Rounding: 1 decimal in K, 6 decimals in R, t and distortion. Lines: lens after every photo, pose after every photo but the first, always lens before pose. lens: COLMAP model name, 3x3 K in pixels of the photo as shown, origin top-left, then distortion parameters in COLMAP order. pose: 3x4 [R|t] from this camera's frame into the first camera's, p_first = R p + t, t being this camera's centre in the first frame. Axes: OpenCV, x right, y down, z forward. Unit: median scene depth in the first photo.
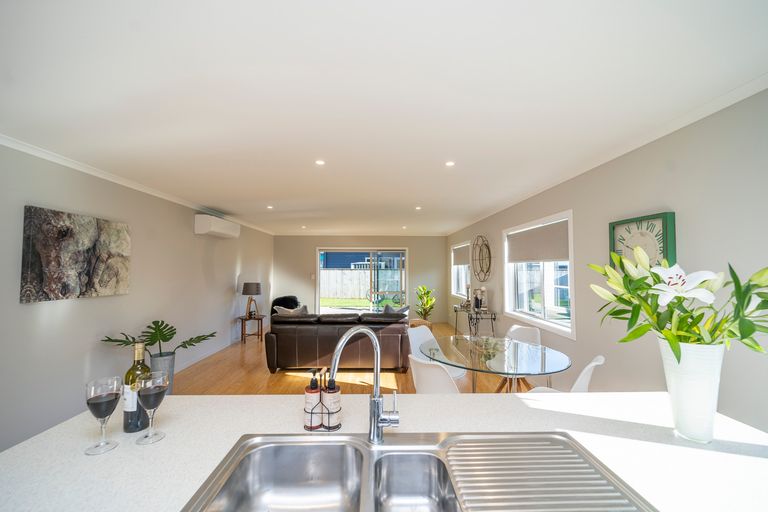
lens RADIAL K [[310.9, 0, 384.0], [0, 310.9, 256.0], [0, 0, 1]] dist [-0.000127, 0.000027]
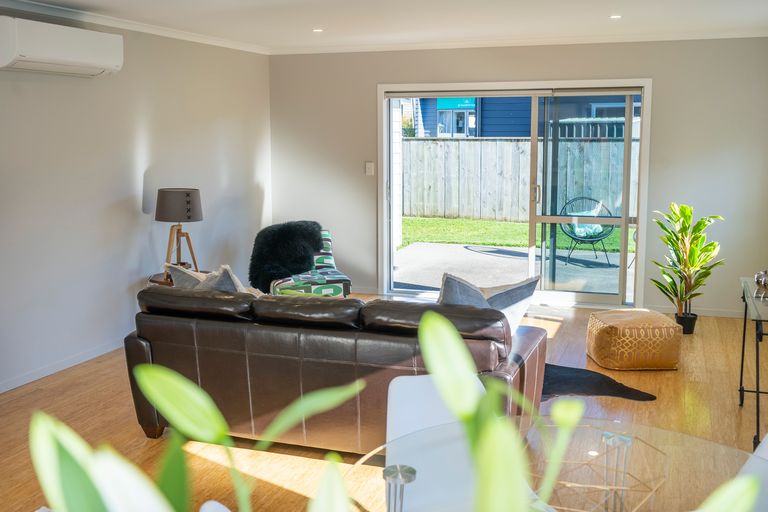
lens RADIAL K [[843.9, 0, 384.0], [0, 843.9, 256.0], [0, 0, 1]] dist [0.000419, 0.002357]
pose [[0.938636, 0.046241, -0.341796, 0.142702], [0.018873, 0.982602, 0.184763, -0.016727], [0.344393, -0.179876, 0.921433, 0.101166]]
